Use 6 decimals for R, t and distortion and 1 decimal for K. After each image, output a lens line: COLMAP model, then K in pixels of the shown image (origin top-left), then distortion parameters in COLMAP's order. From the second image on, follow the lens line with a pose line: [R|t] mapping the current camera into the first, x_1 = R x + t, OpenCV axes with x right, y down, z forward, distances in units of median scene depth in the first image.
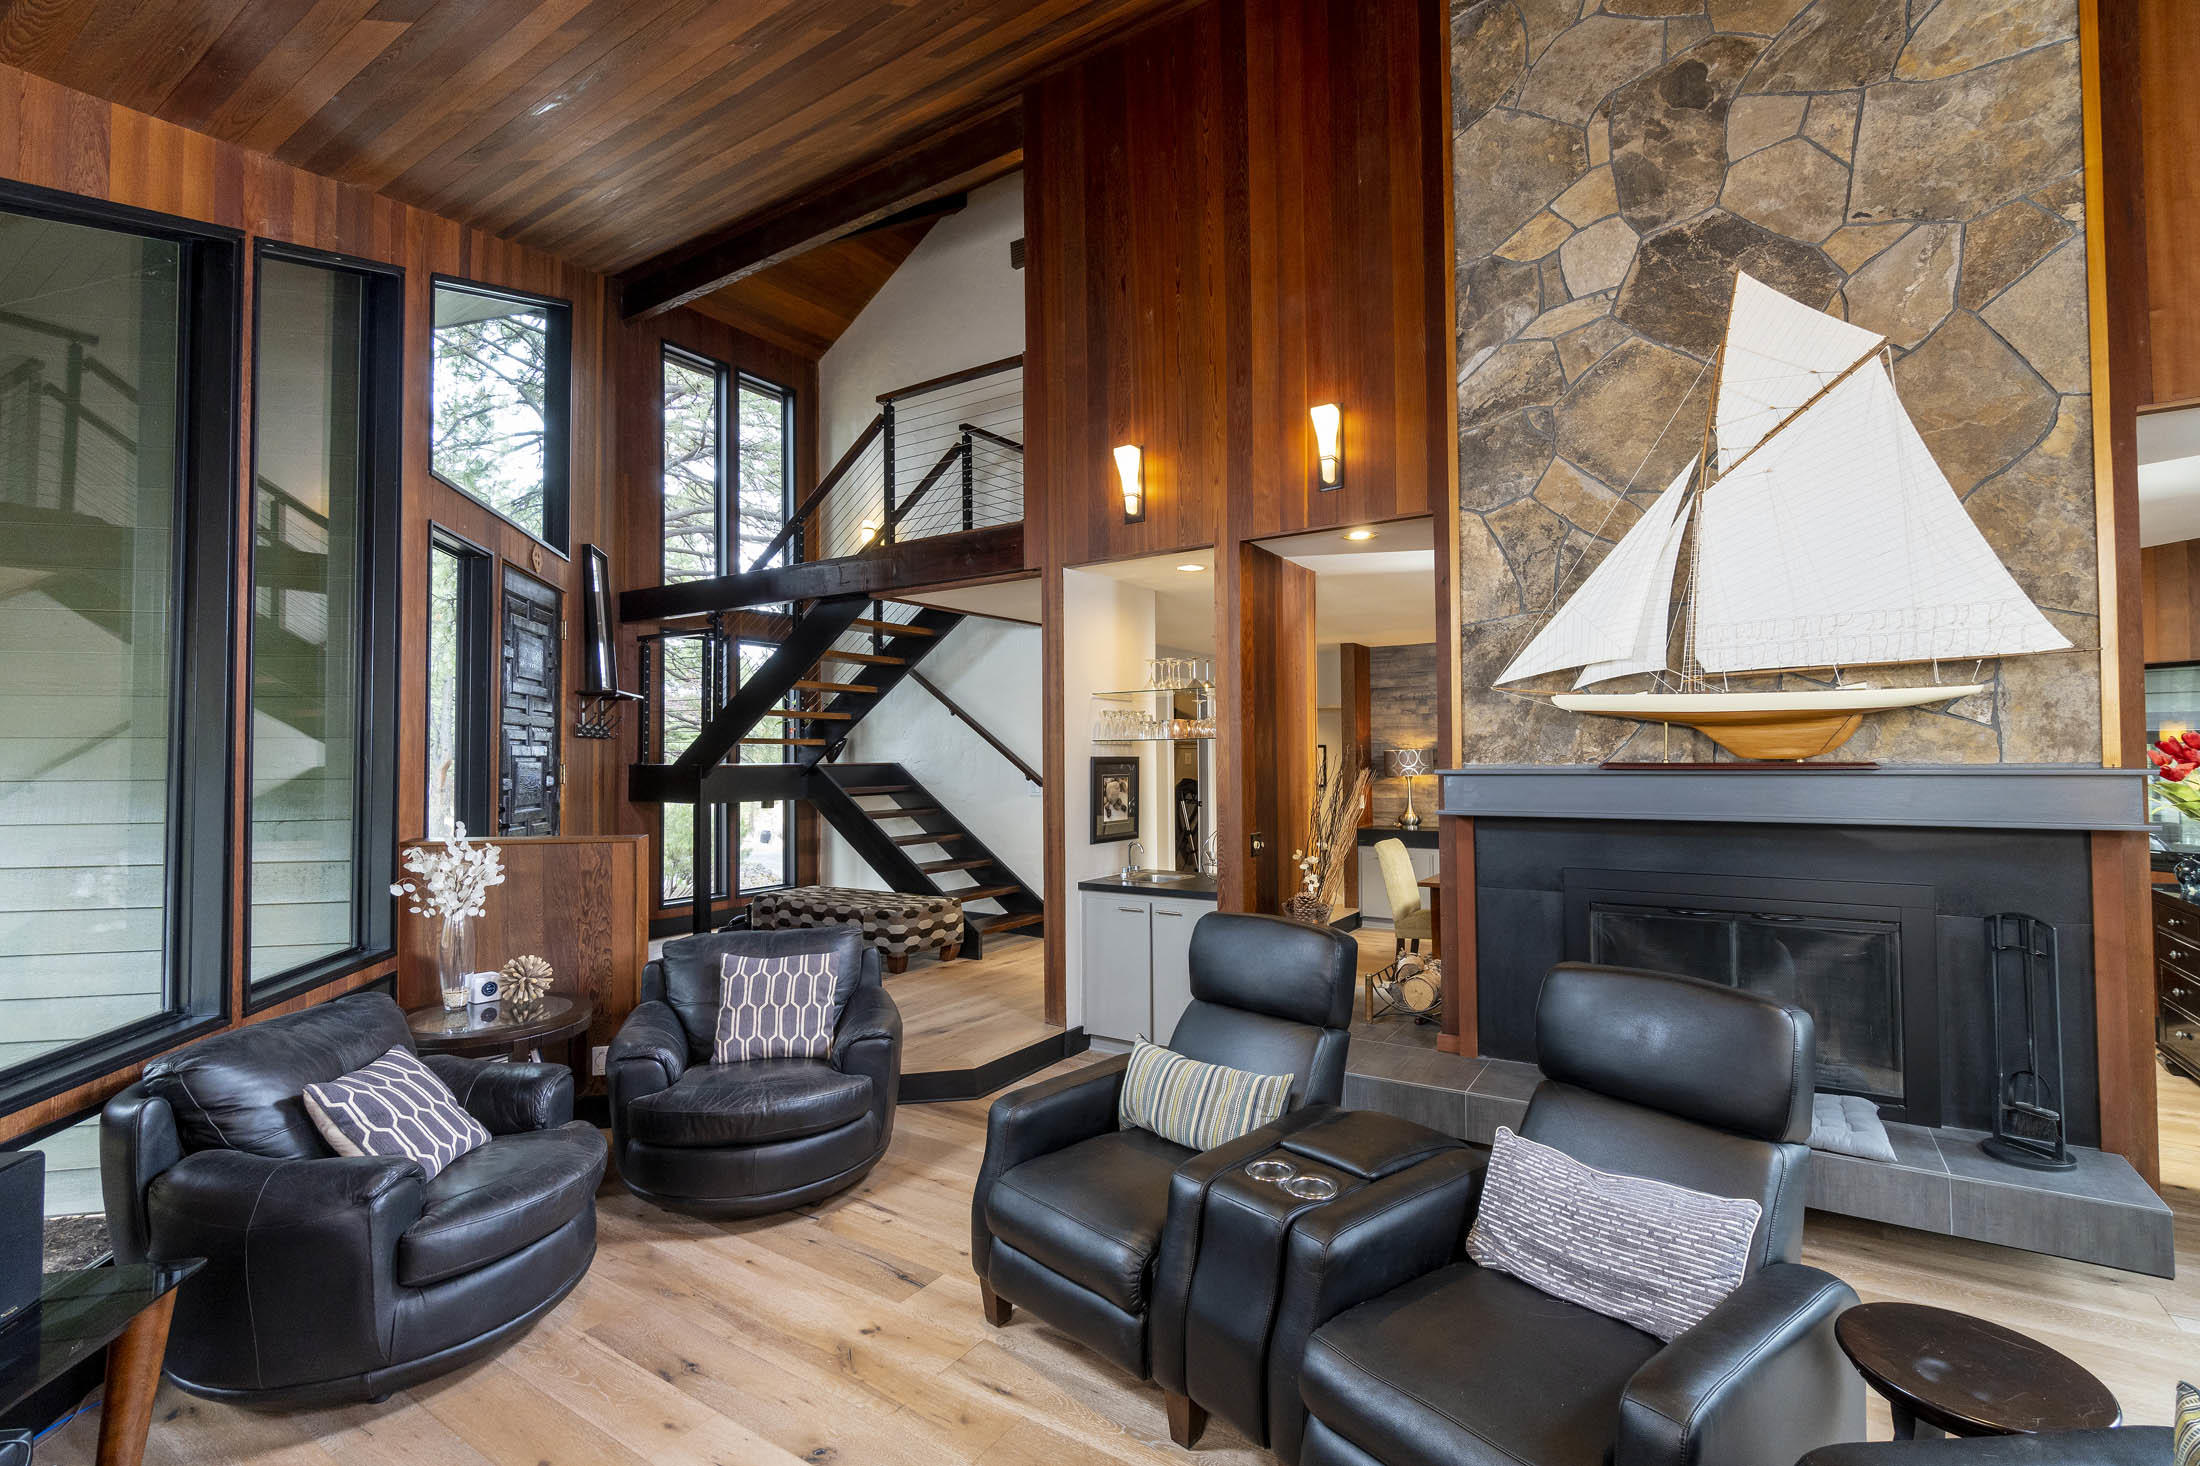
lens RADIAL K [[961.7, 0, 1096.4], [0, 961.7, 727.9], [0, 0, 1]] dist [0.002135, 0.000149]
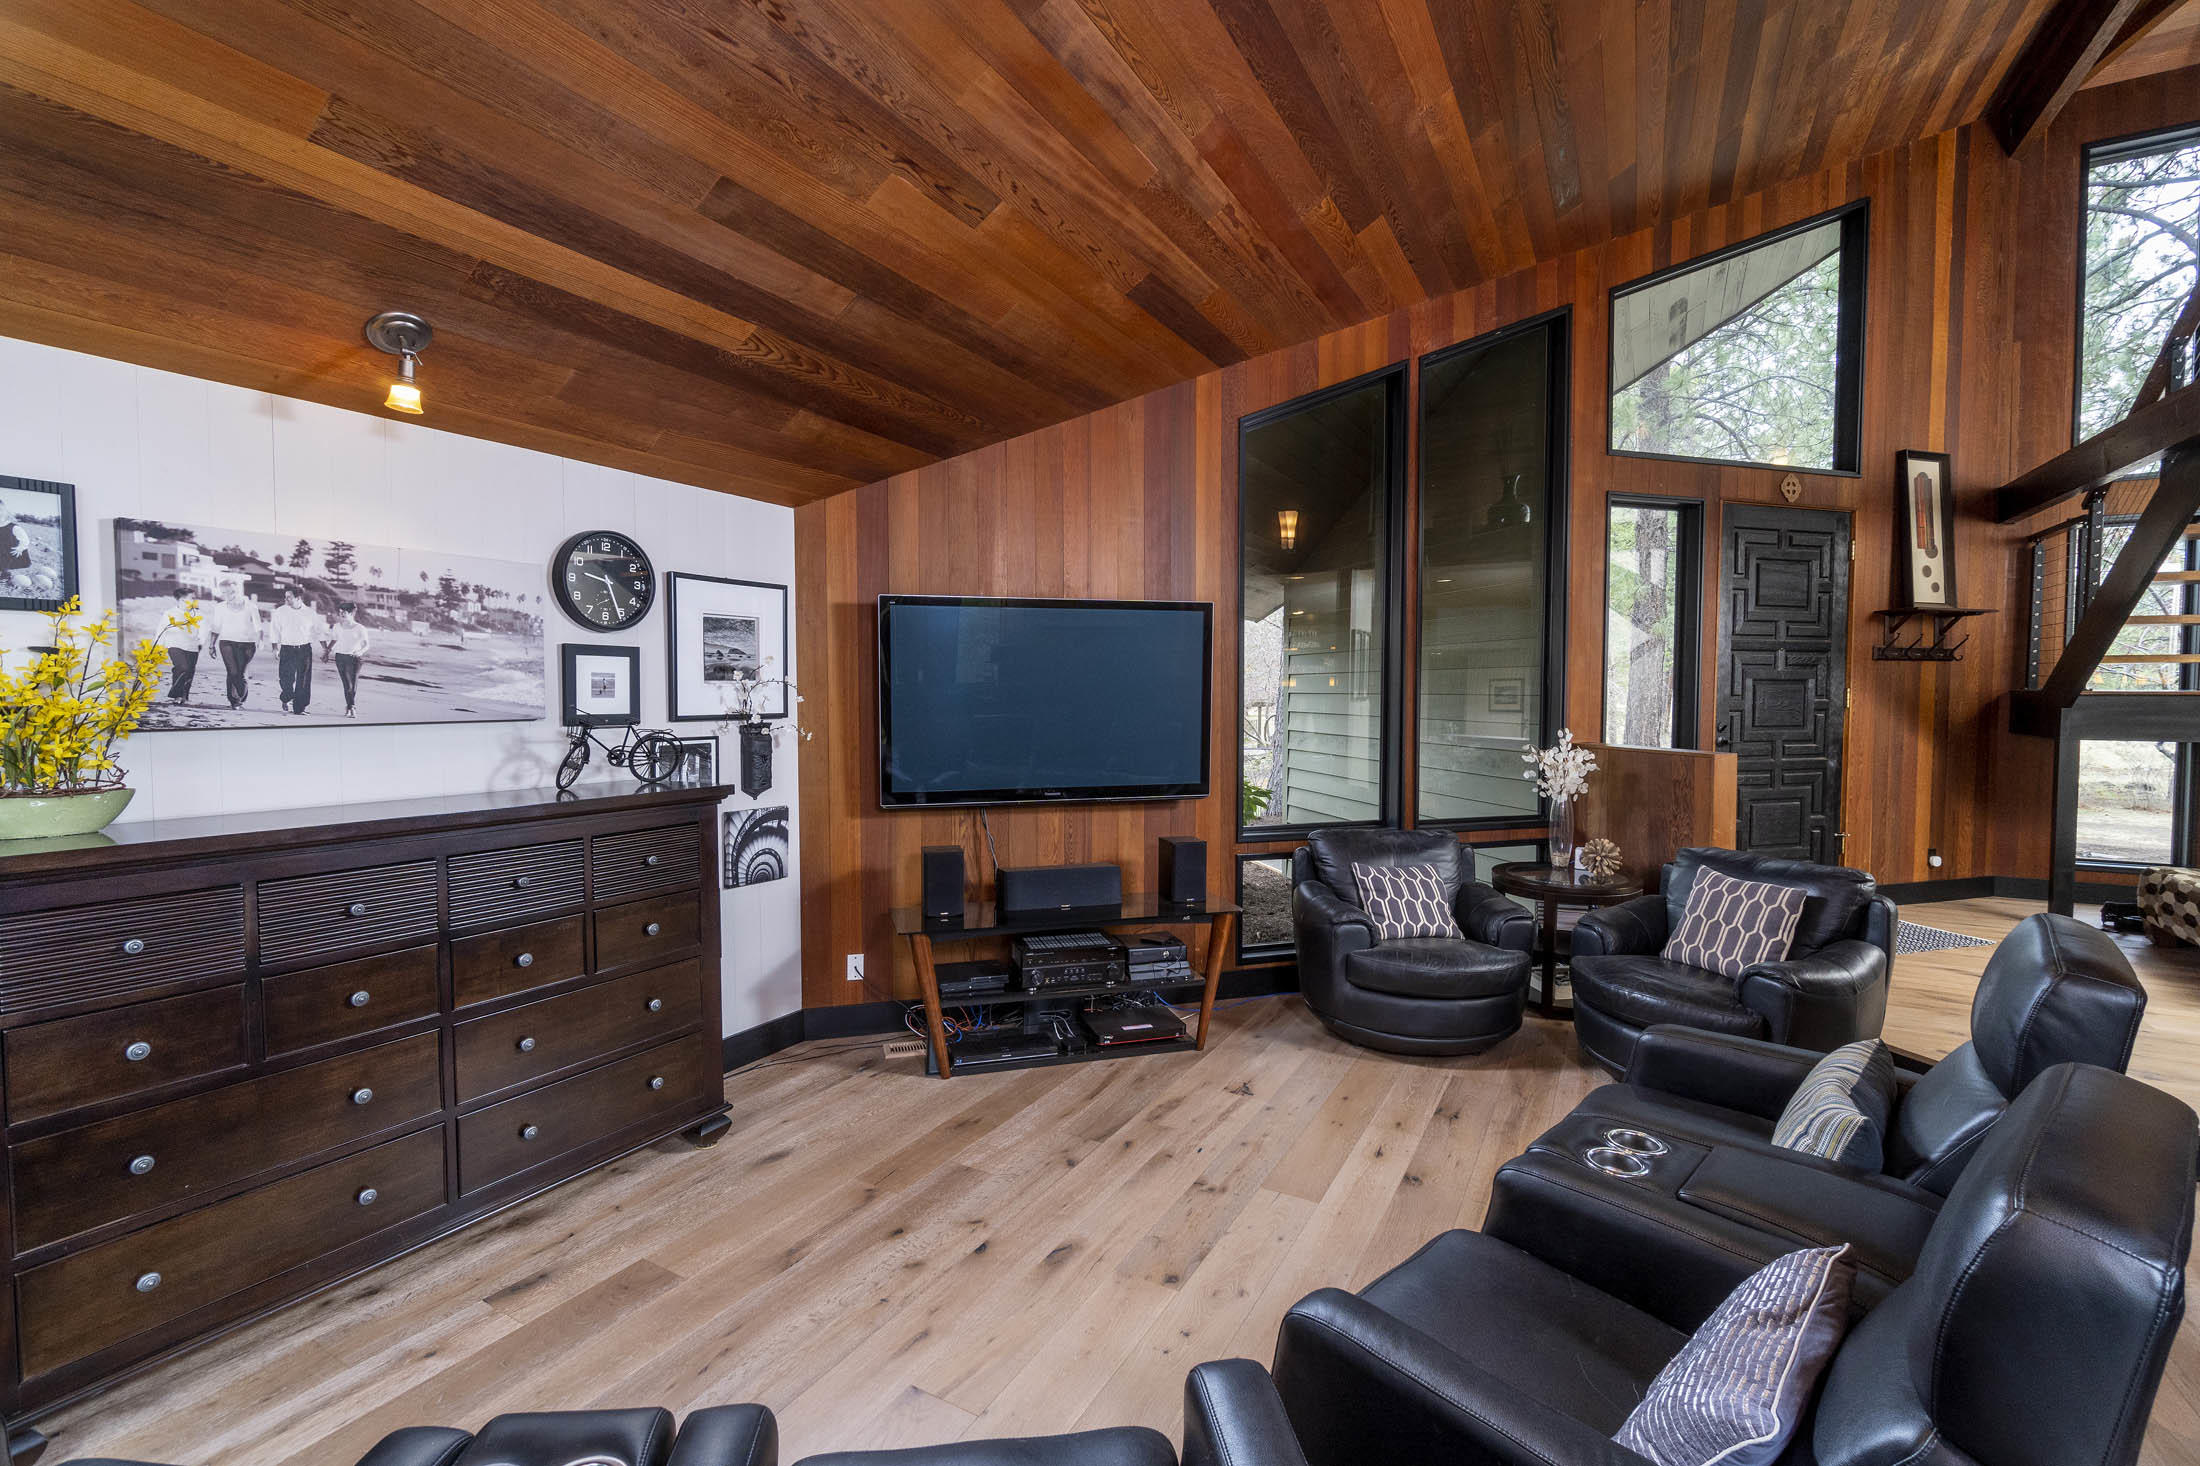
lens RADIAL K [[961.7, 0, 1092.6], [0, 961.7, 731.9], [0, 0, 1]] dist [0.002135, 0.000149]
pose [[0.042858, 0.047829, -0.997936, 0.630039], [0.028563, 0.998387, 0.049077, 0.019922], [0.998673, -0.030608, 0.041422, 0.303304]]
